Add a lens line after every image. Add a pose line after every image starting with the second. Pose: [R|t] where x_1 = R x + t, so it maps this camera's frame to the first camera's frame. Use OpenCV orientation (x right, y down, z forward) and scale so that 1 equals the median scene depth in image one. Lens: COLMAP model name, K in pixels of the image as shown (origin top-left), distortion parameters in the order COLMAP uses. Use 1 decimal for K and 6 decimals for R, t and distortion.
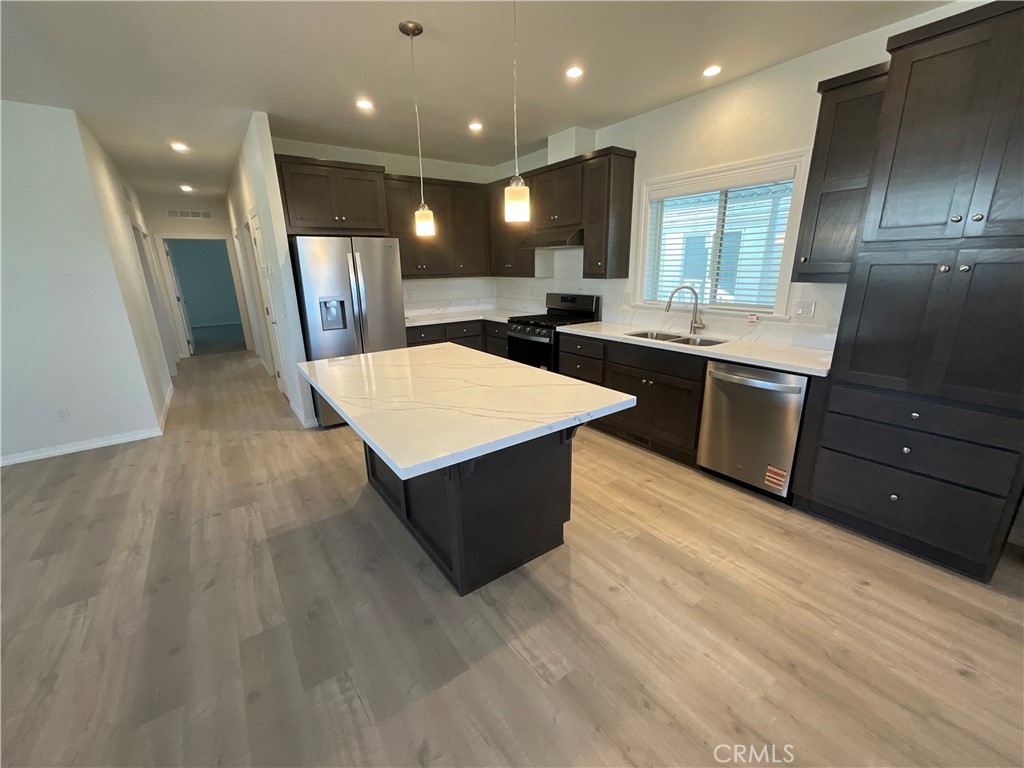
lens RADIAL K [[416.6, 0, 513.0], [0, 416.6, 384.5], [0, 0, 1]] dist [0.000922, -0.000805]
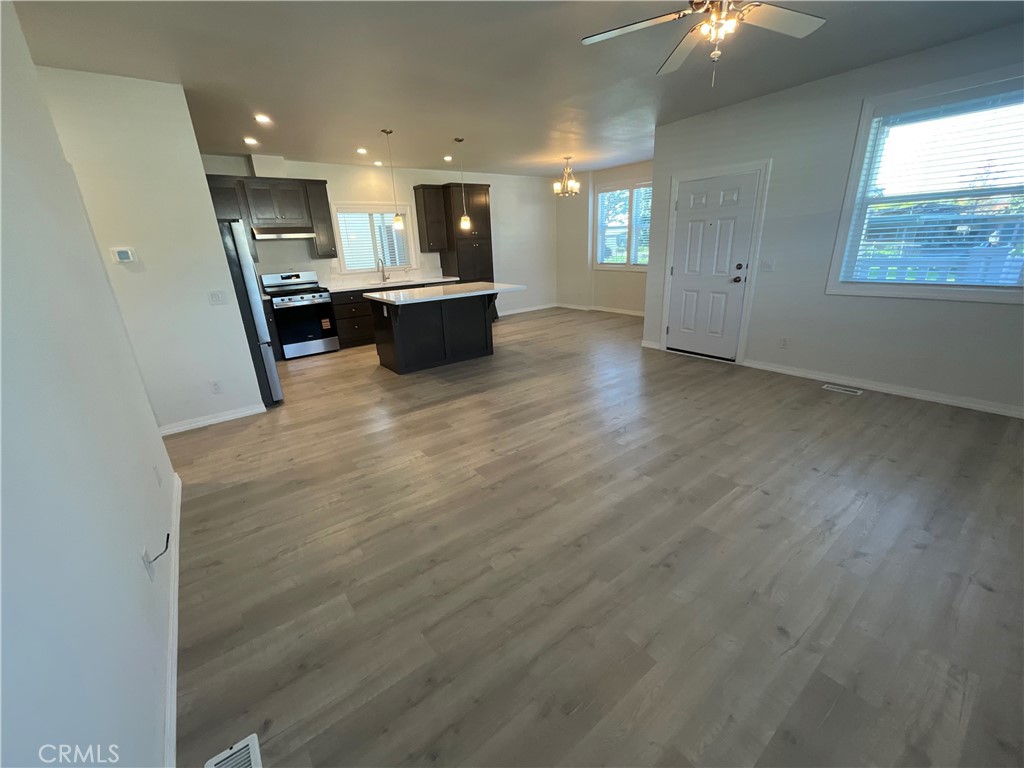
lens RADIAL K [[416.6, 0, 511.8], [0, 416.6, 383.0], [0, 0, 1]] dist [0.000922, -0.000805]
pose [[-0.021659, -0.299020, 0.954001, -1.935999], [0.317241, 0.902855, 0.290191, -0.079535], [-0.948098, 0.308933, 0.075306, 0.459115]]
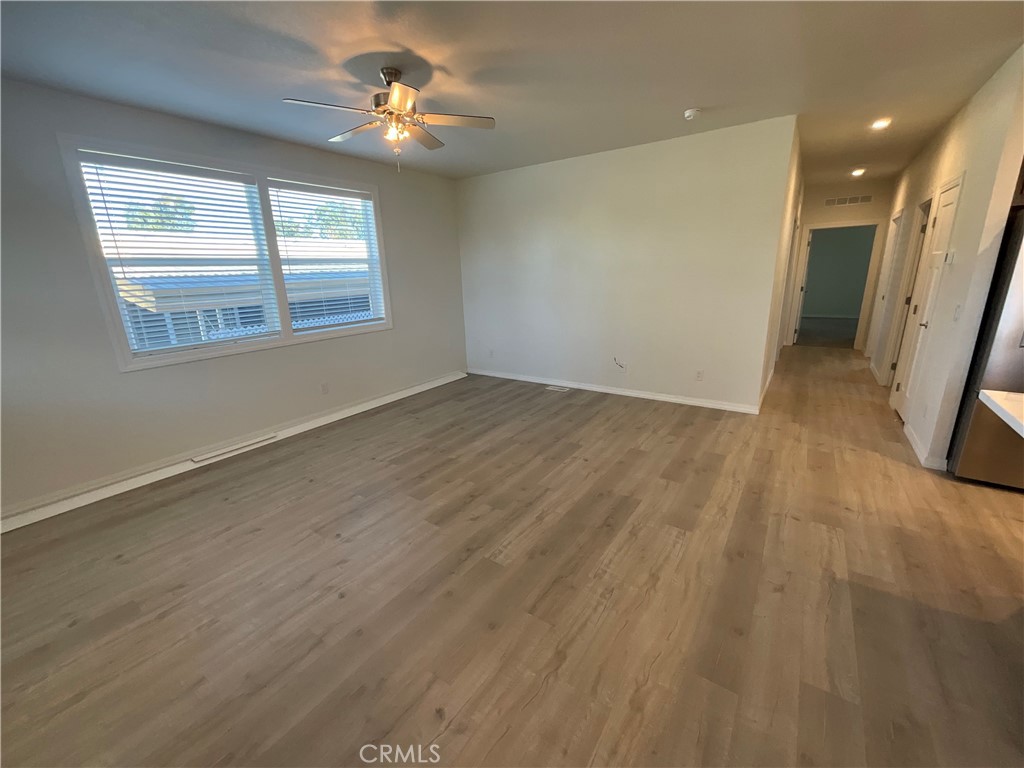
lens RADIAL K [[416.6, 0, 511.9], [0, 416.6, 384.8], [0, 0, 1]] dist [0.000922, -0.000805]
pose [[0.330277, 0.259370, -0.907548, -0.124103], [-0.238876, 0.953172, 0.185477, 0.000673], [0.913157, 0.155532, 0.376768, 0.004152]]
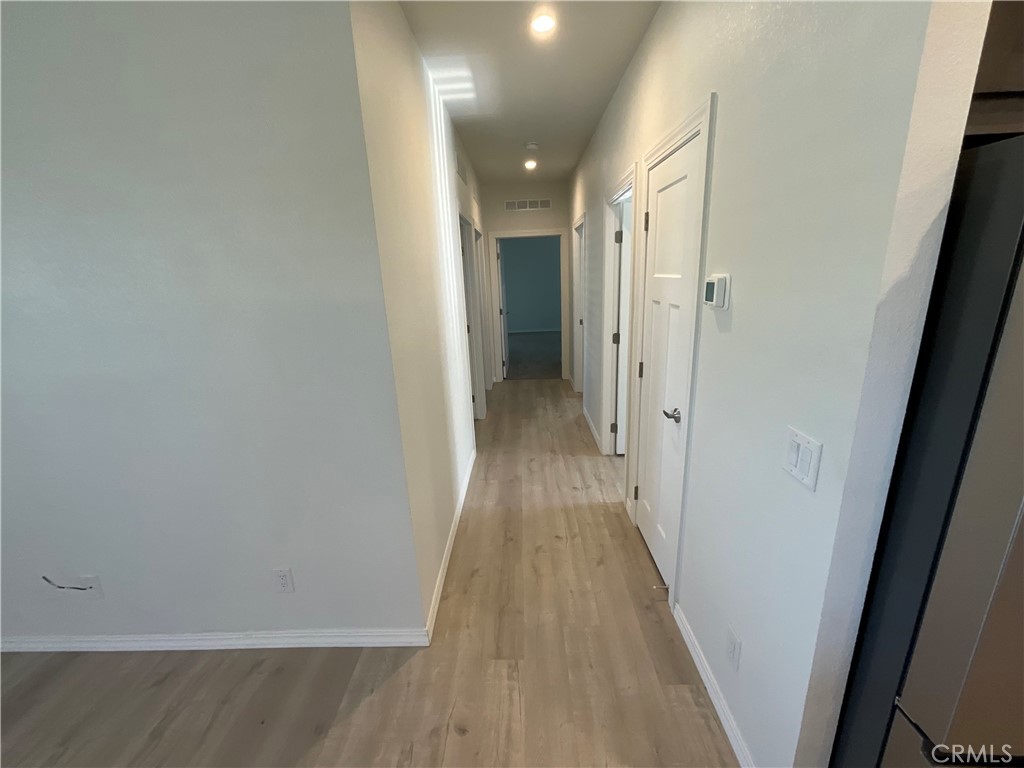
lens RADIAL K [[416.6, 0, 513.1], [0, 416.6, 383.2], [0, 0, 1]] dist [0.000922, -0.000805]
pose [[0.800127, 0.142474, -0.582665, -0.698241], [-0.140340, 0.988886, 0.049086, -0.266937], [0.583182, 0.042496, 0.811229, 0.865207]]
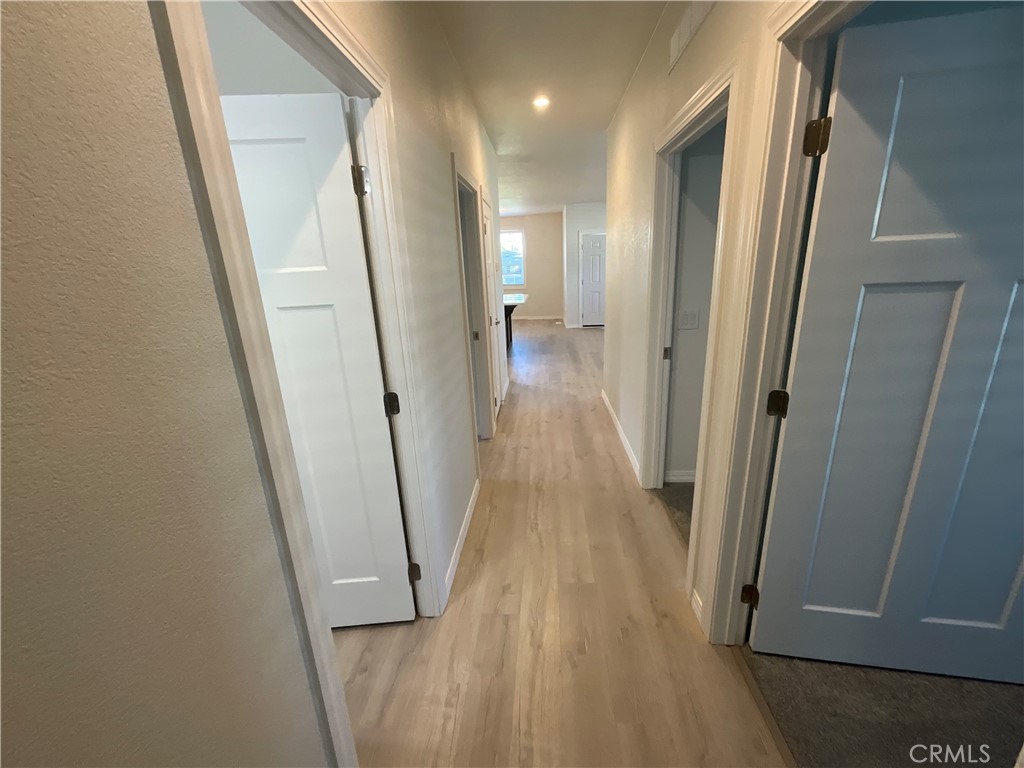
lens RADIAL K [[416.6, 0, 519.5], [0, 416.6, 387.2], [0, 0, 1]] dist [0.000922, -0.000805]
pose [[-0.774673, -0.128843, 0.619097, -1.824102], [0.229545, 0.854950, 0.465156, -0.674206], [-0.589229, 0.502454, -0.632732, 2.466370]]
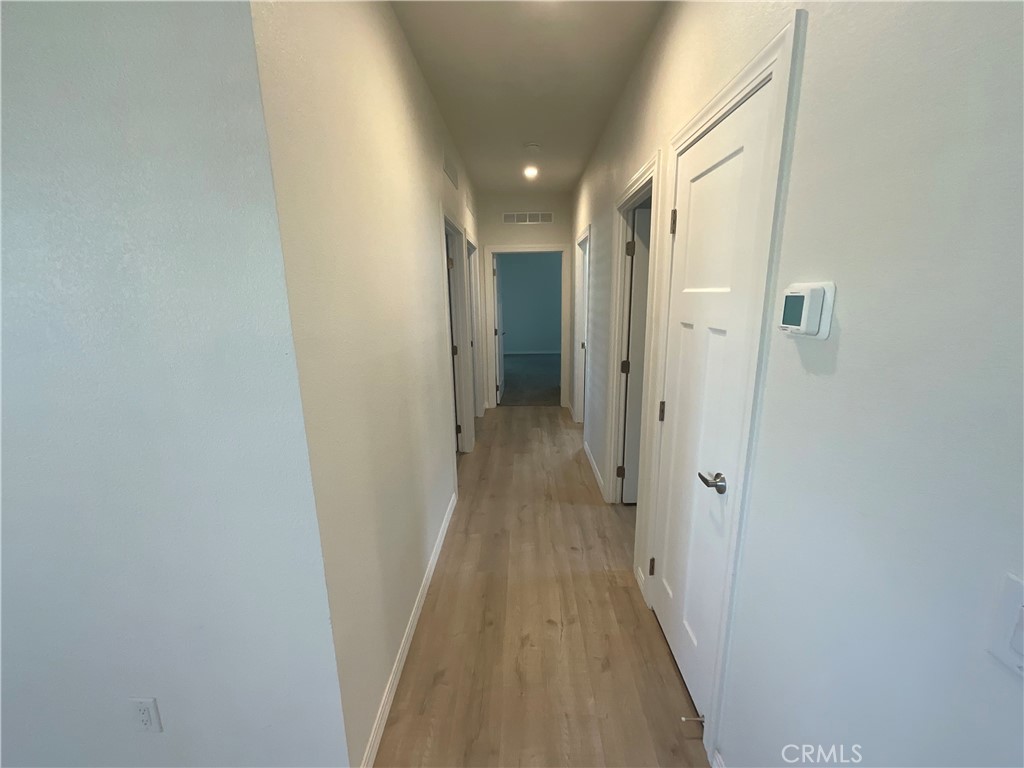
lens RADIAL K [[416.6, 0, 511.4], [0, 416.6, 383.7], [0, 0, 1]] dist [0.000922, -0.000805]
pose [[0.795486, 0.135703, -0.590581, -0.786165], [-0.165971, 0.986126, 0.003036, -0.291940], [0.582799, 0.095605, 0.806973, 1.014826]]
